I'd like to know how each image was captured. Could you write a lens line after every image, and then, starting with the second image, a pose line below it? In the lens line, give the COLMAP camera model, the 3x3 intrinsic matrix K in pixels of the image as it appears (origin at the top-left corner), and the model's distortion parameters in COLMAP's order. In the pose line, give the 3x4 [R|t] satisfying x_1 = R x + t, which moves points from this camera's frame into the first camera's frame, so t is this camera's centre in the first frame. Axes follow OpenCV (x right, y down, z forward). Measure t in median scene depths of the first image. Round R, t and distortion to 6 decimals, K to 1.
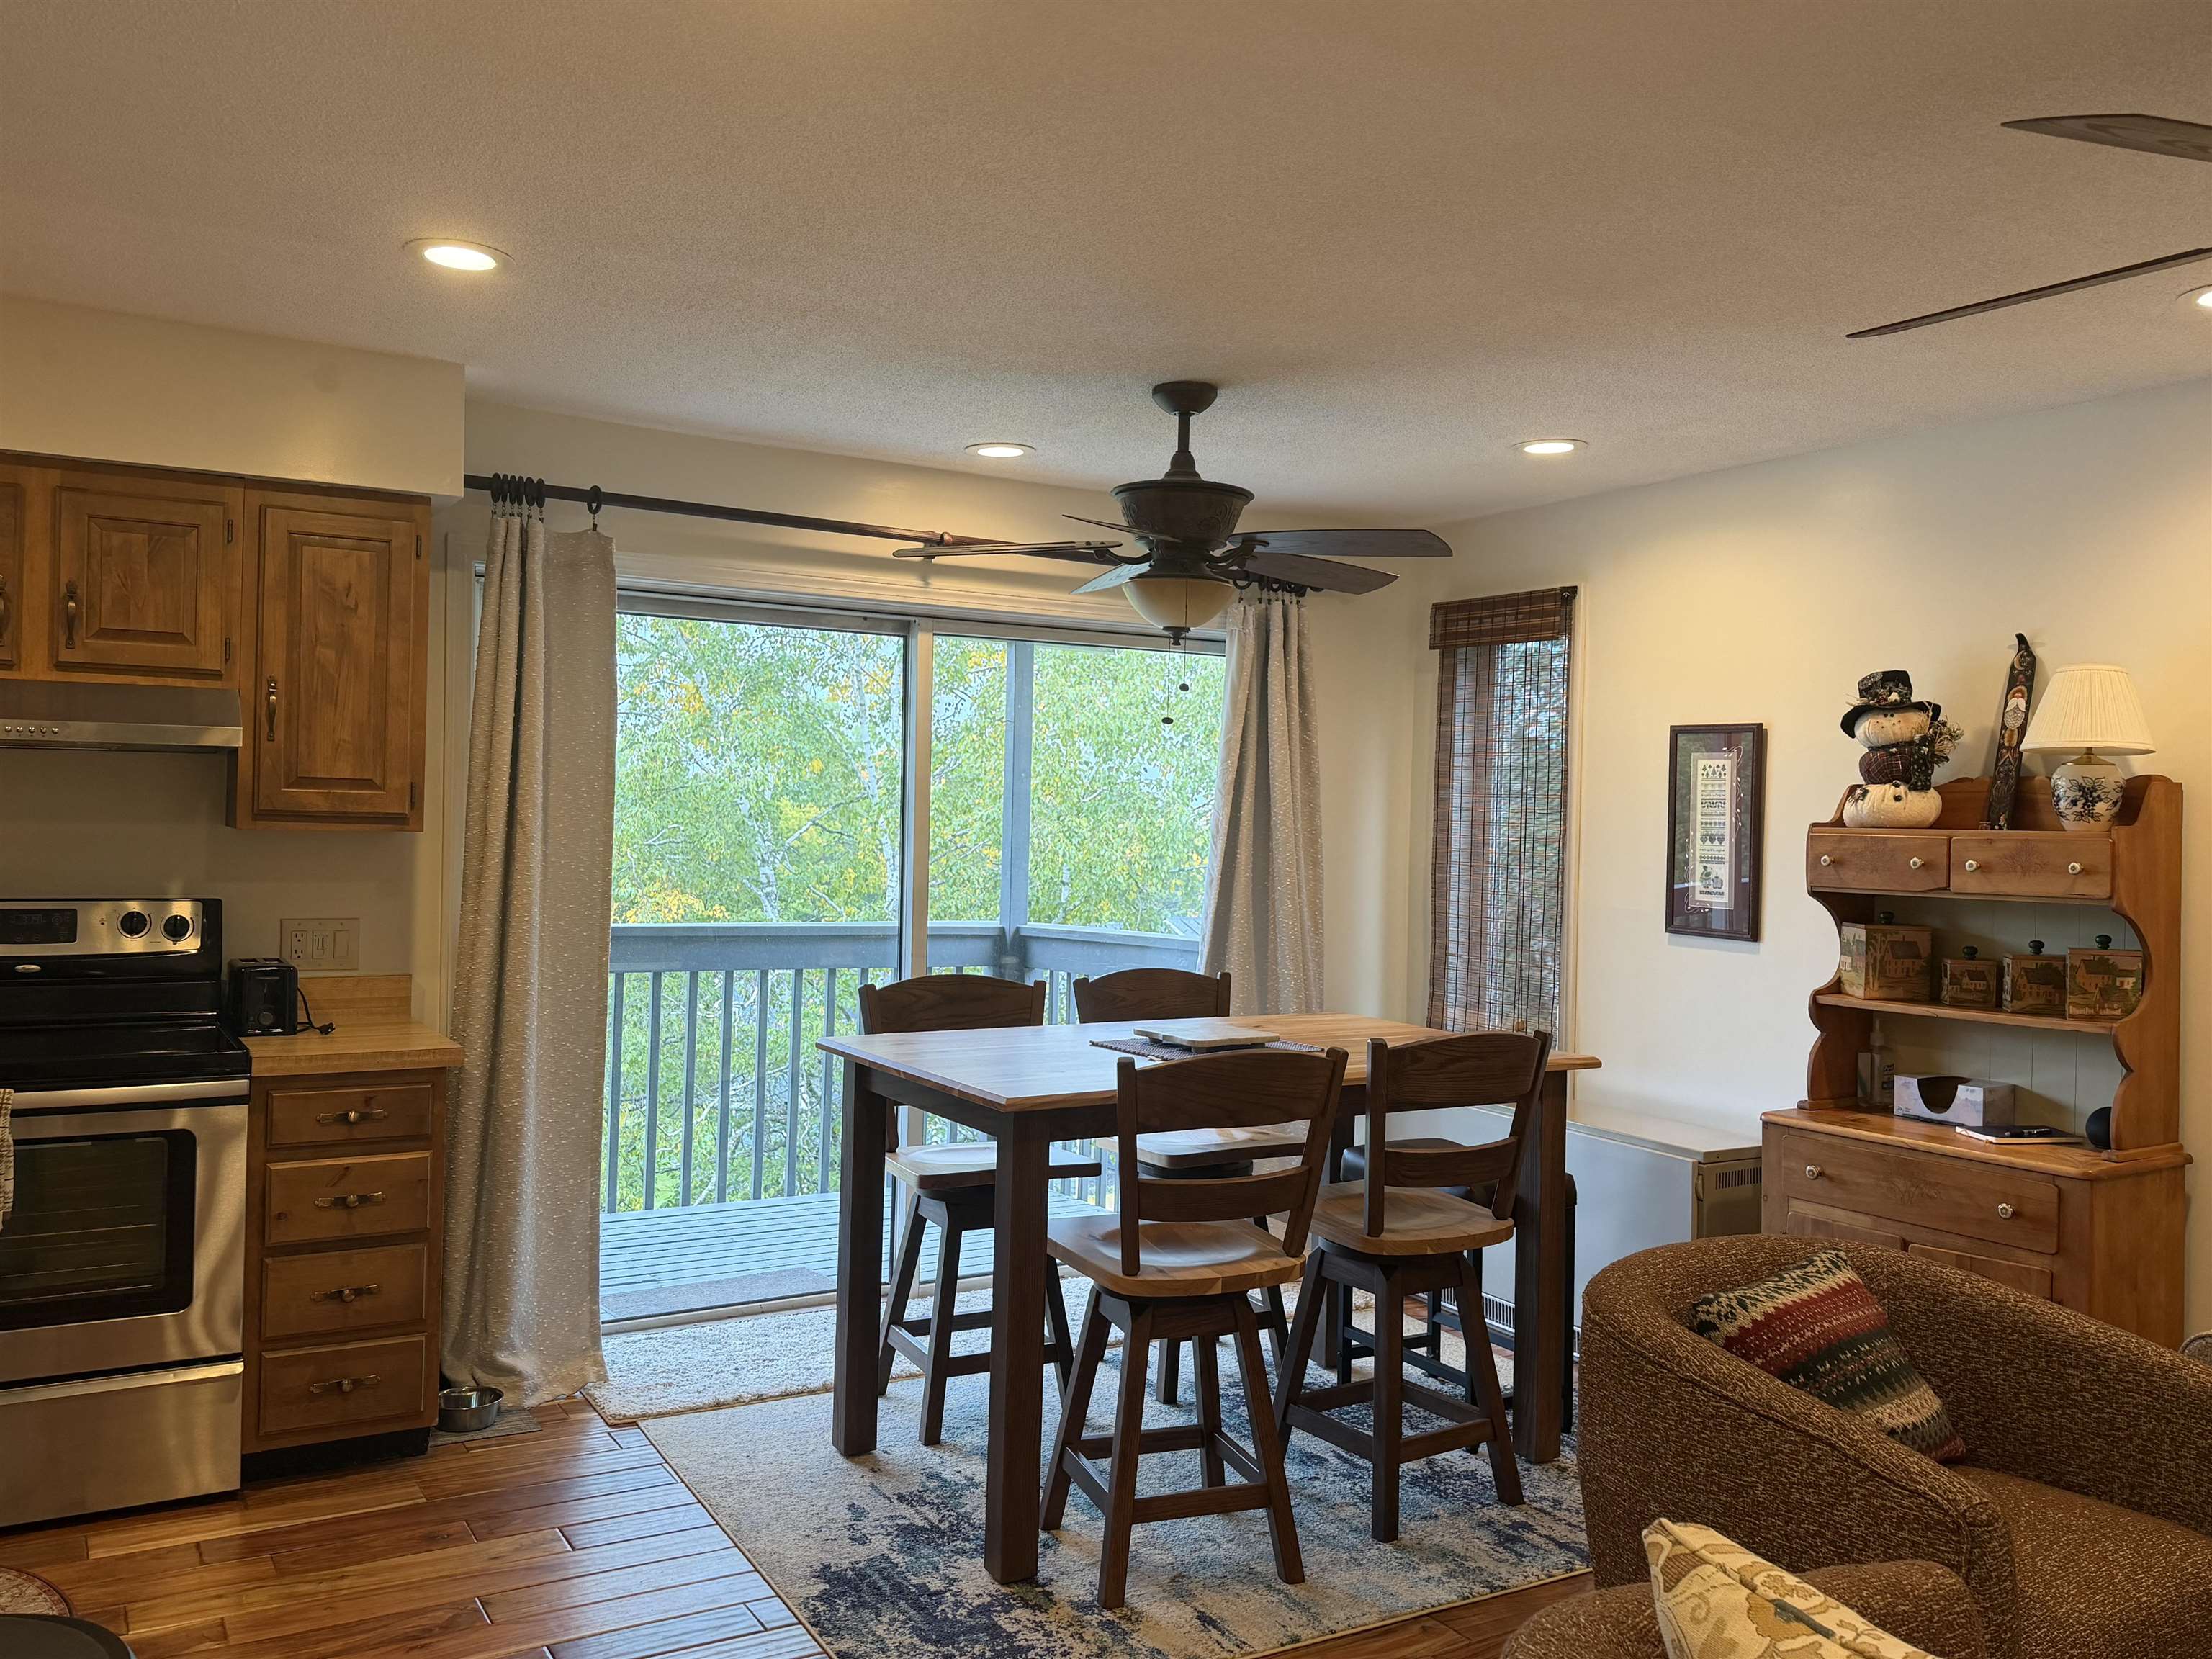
lens RADIAL K [[1795.0, 0, 1106.0], [0, 1795.0, 829.5], [0, 0, 1]] dist [0.074143, -0.105943]
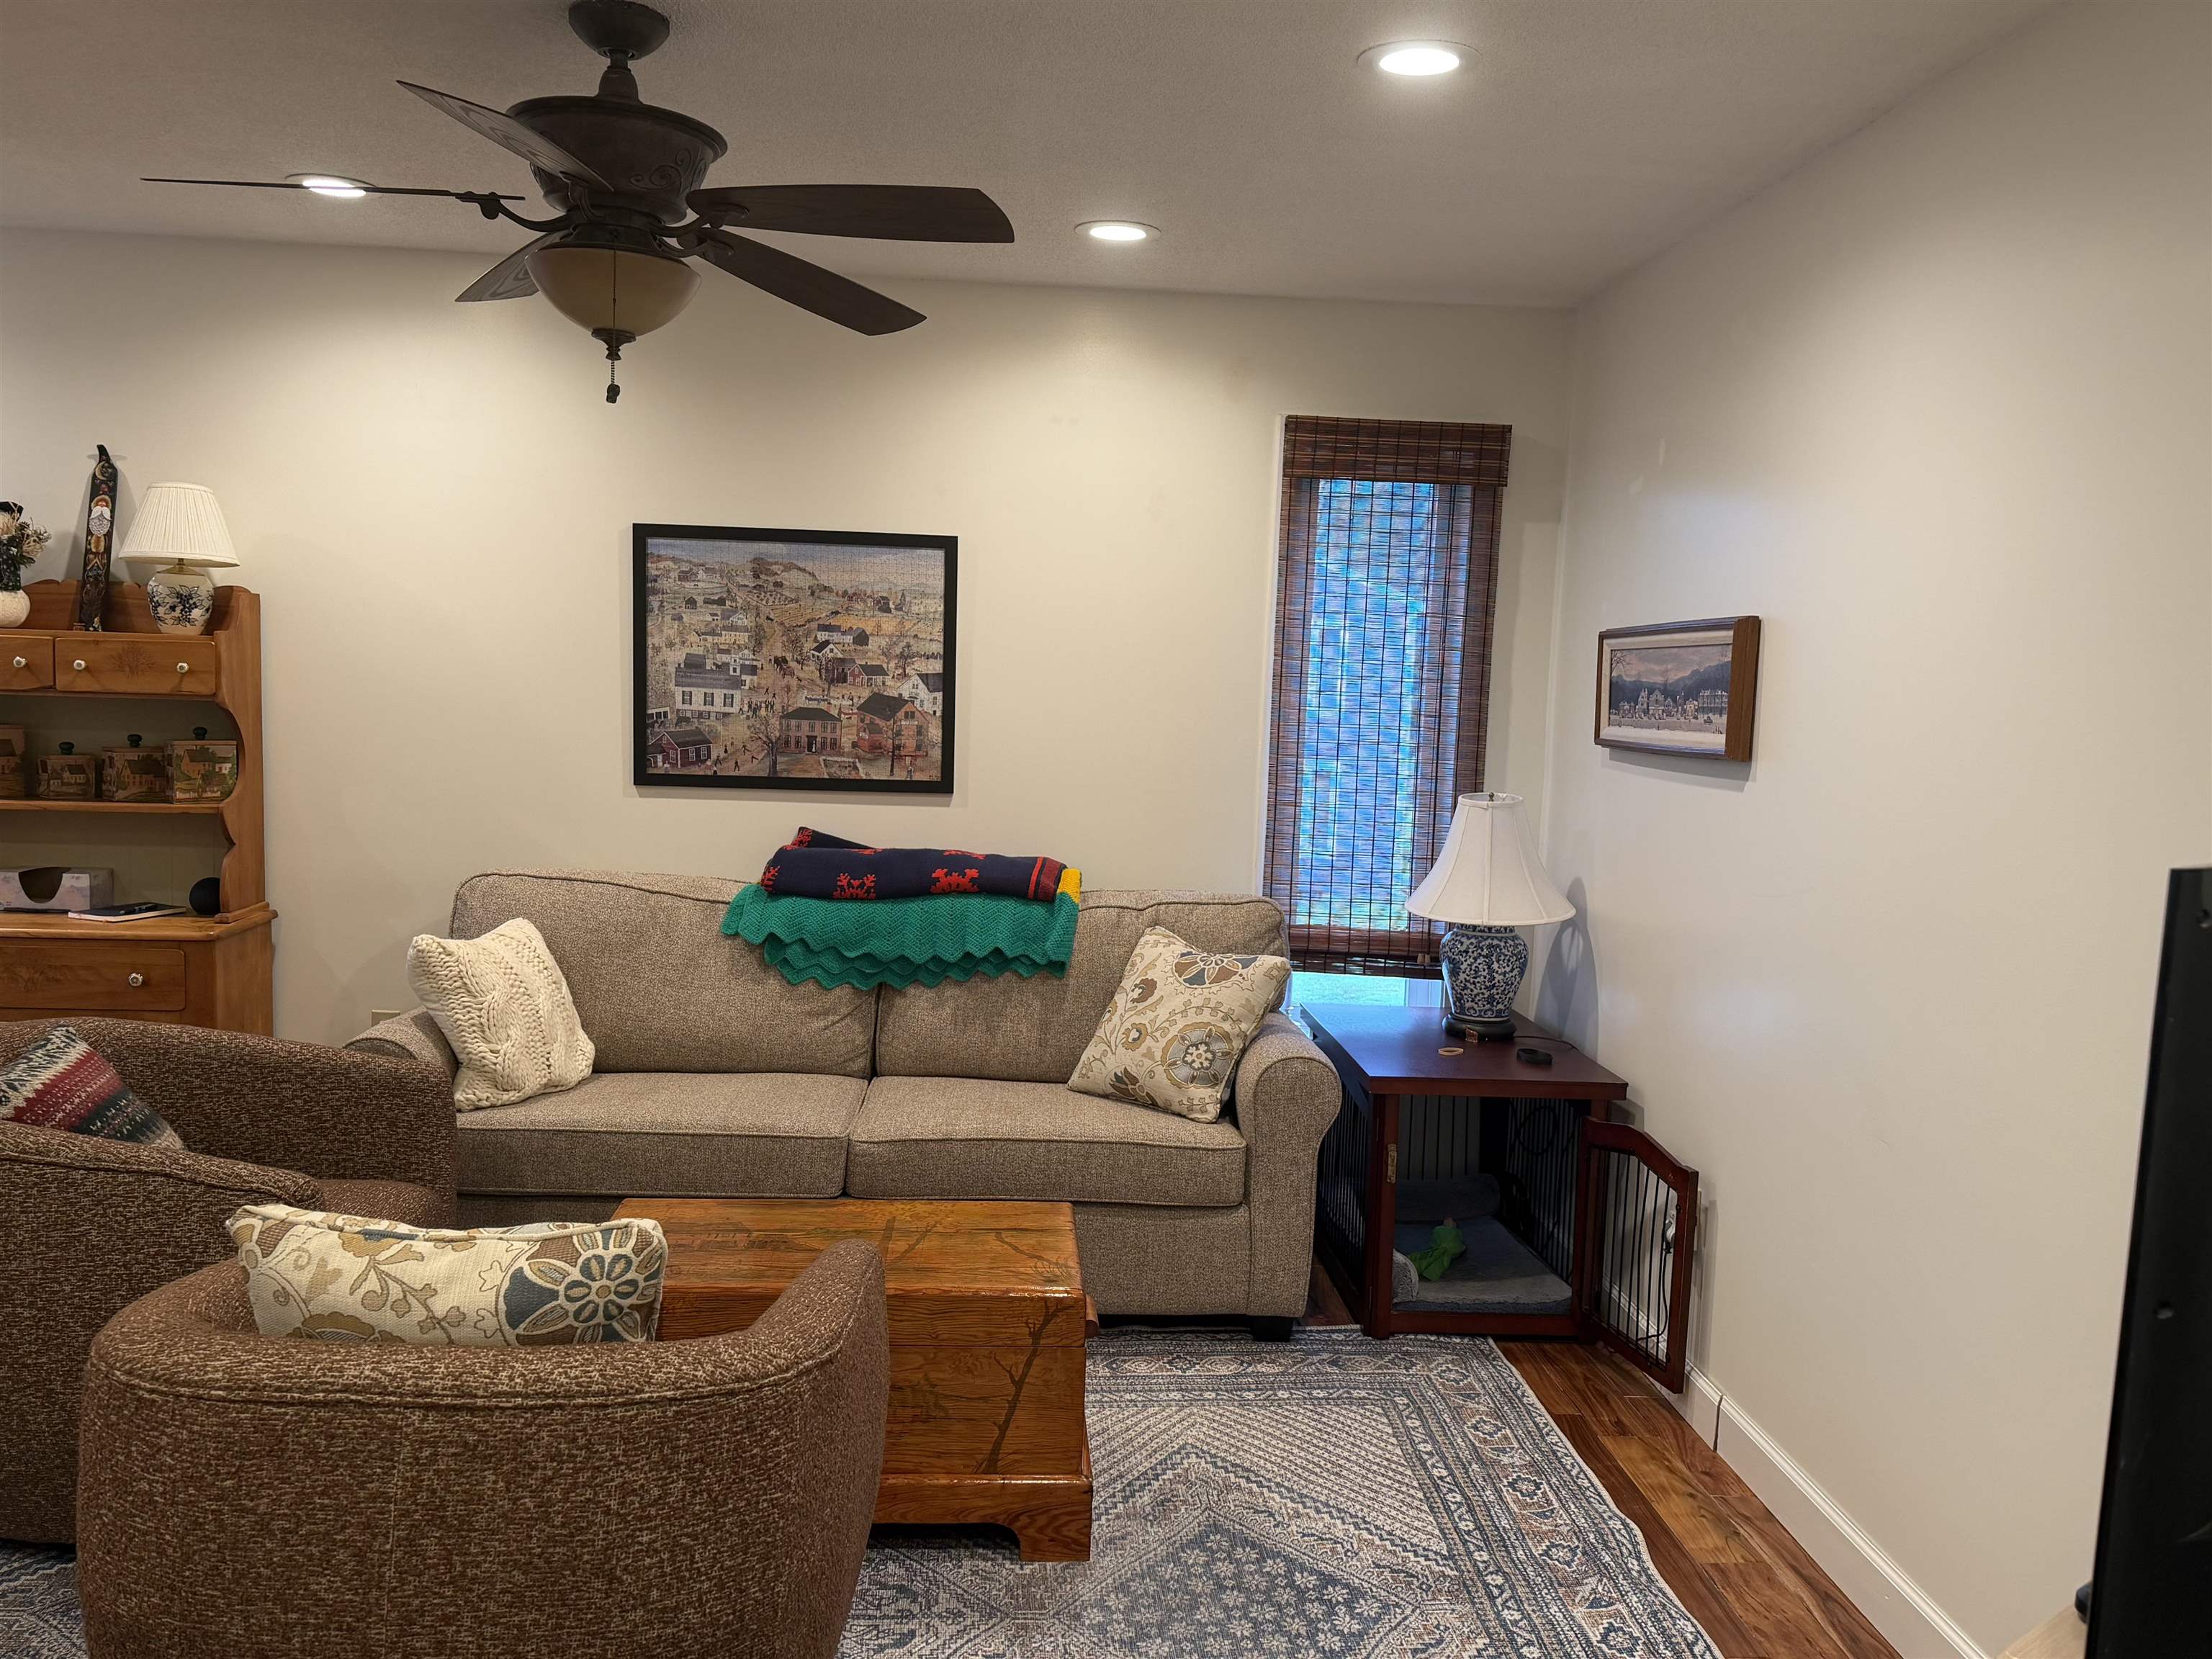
lens RADIAL K [[1795.0, 0, 1106.0], [0, 1795.0, 829.5], [0, 0, 1]] dist [0.074143, -0.105943]
pose [[0.464252, -0.077283, 0.882325, -0.192586], [-0.020907, 0.994952, 0.098149, -0.001293], [-0.885456, -0.064013, 0.460293, -0.022038]]
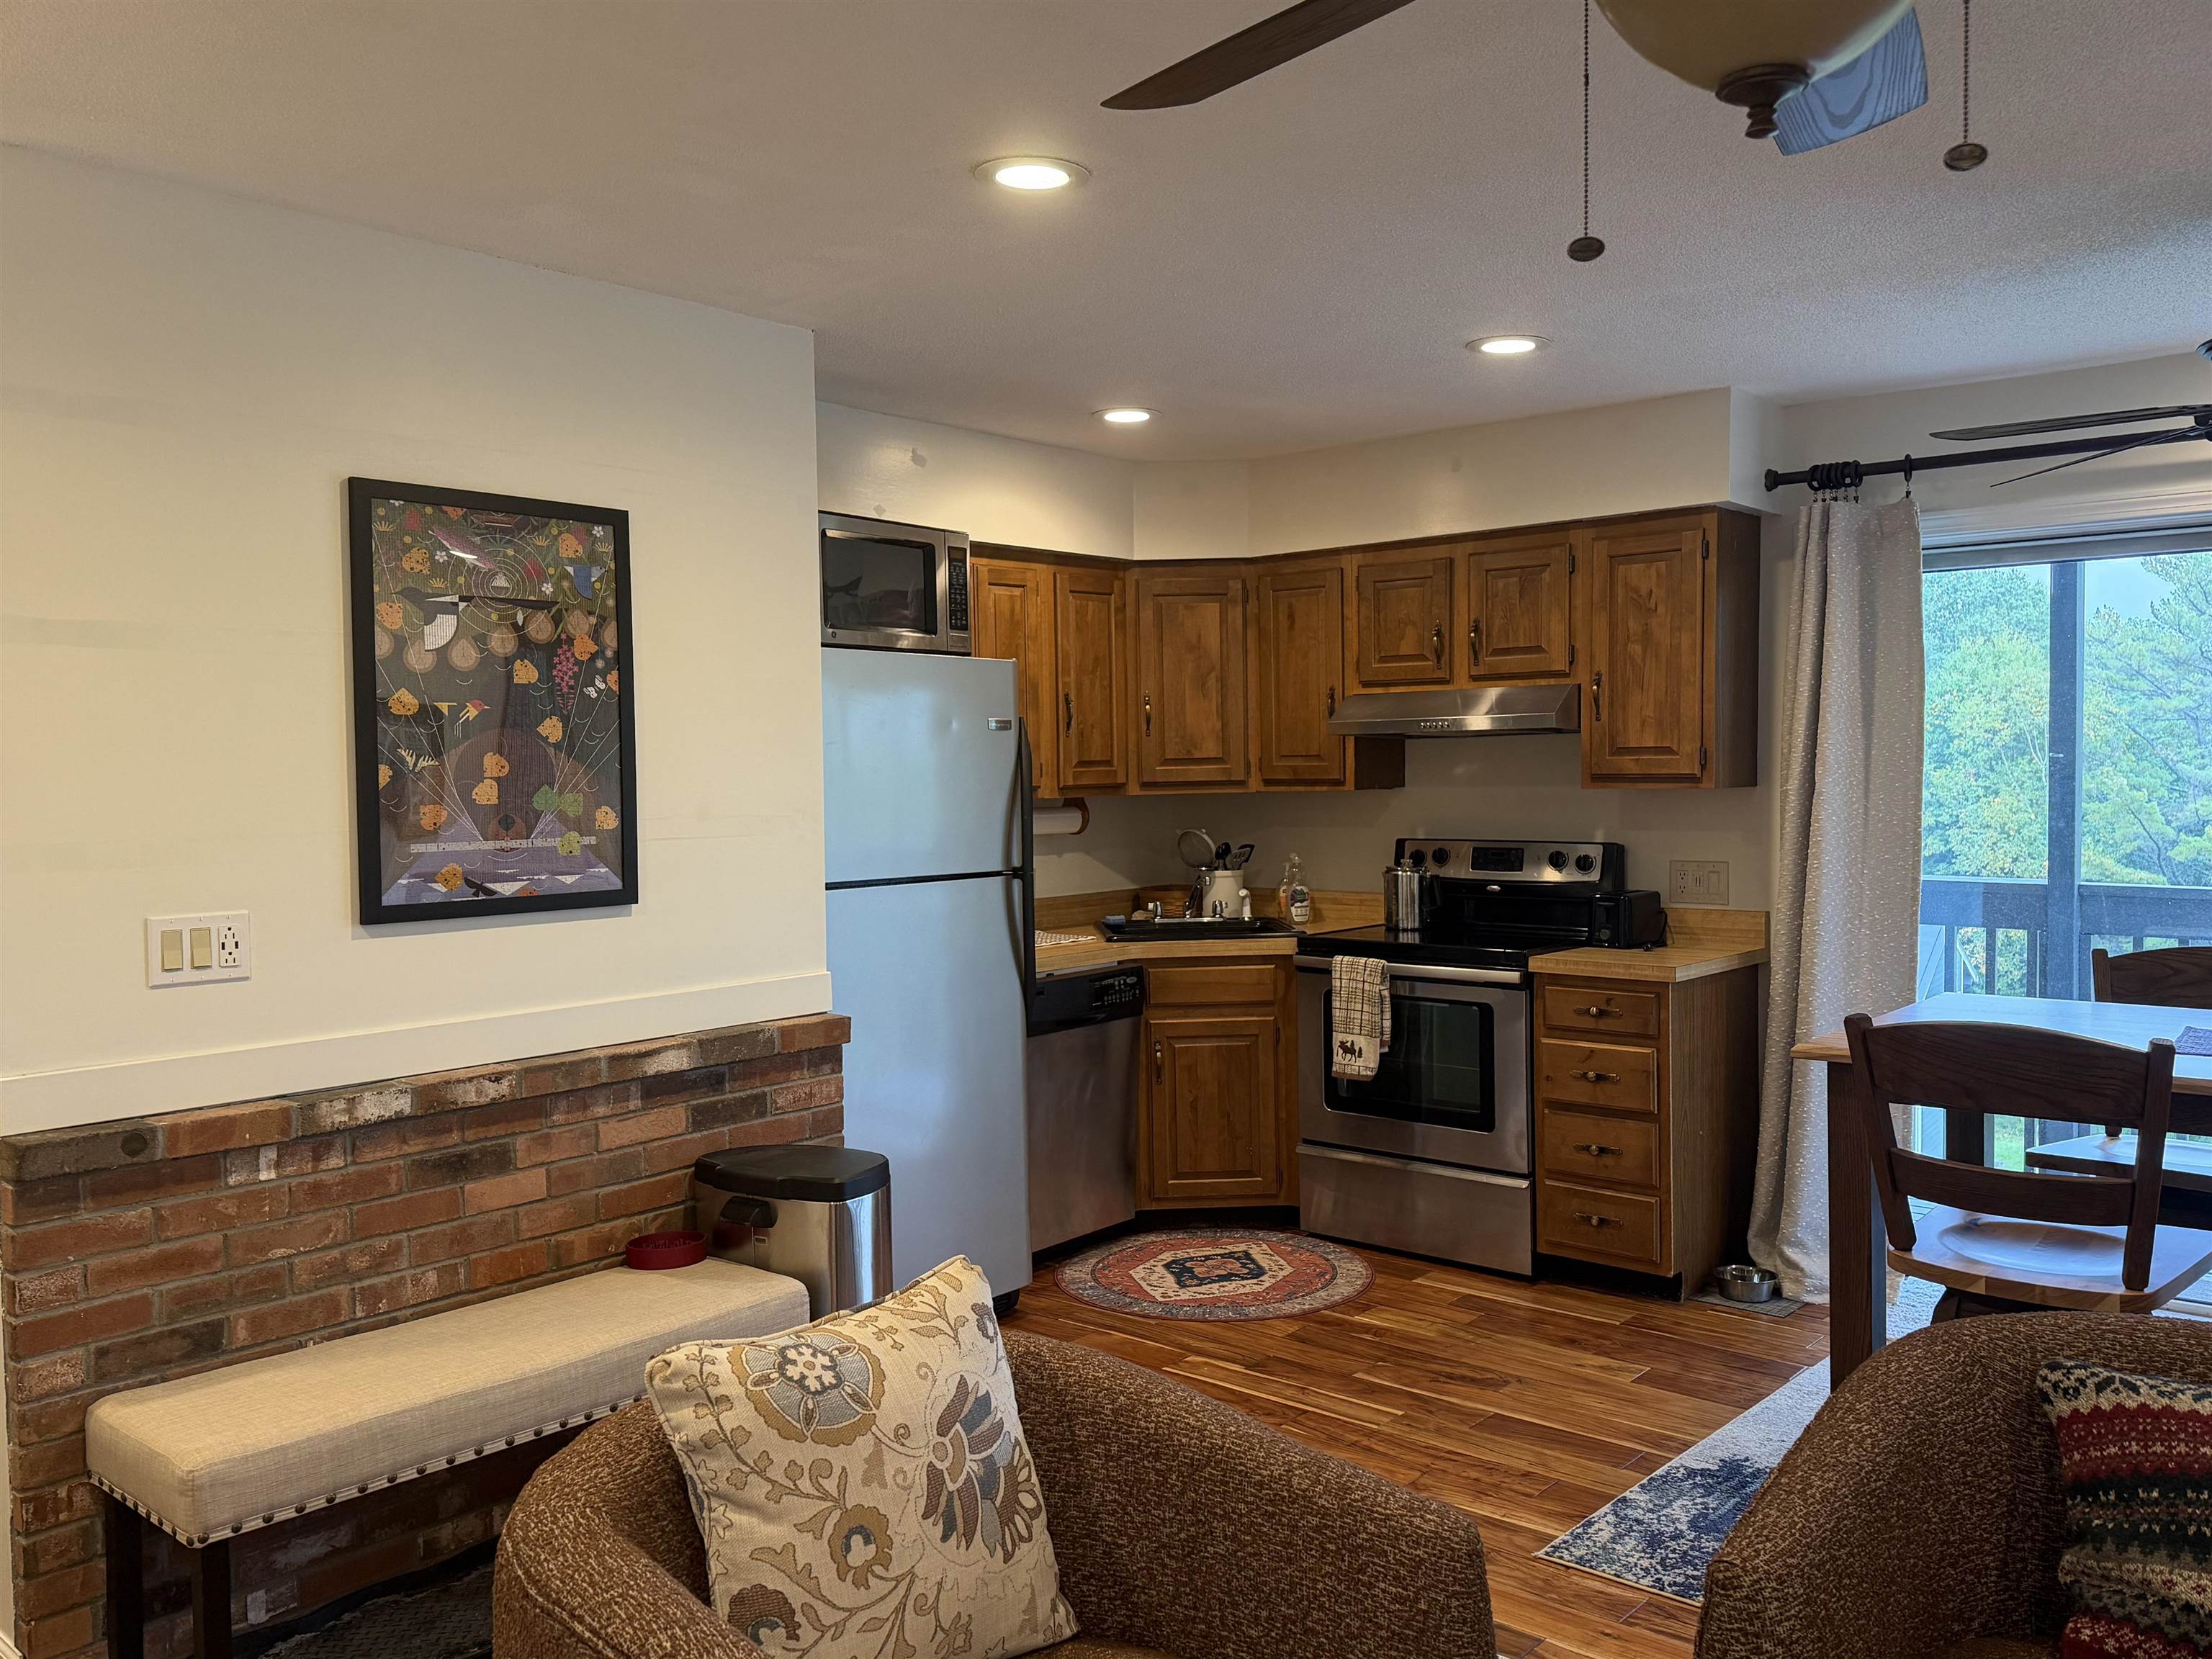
lens RADIAL K [[1795.0, 0, 1106.0], [0, 1795.0, 829.5], [0, 0, 1]] dist [0.074143, -0.105943]
pose [[0.298994, 0.001996, -0.954253, 0.669760], [0.009840, 0.999938, 0.005174, 0.018944], [0.954204, -0.010937, 0.298956, 0.279628]]
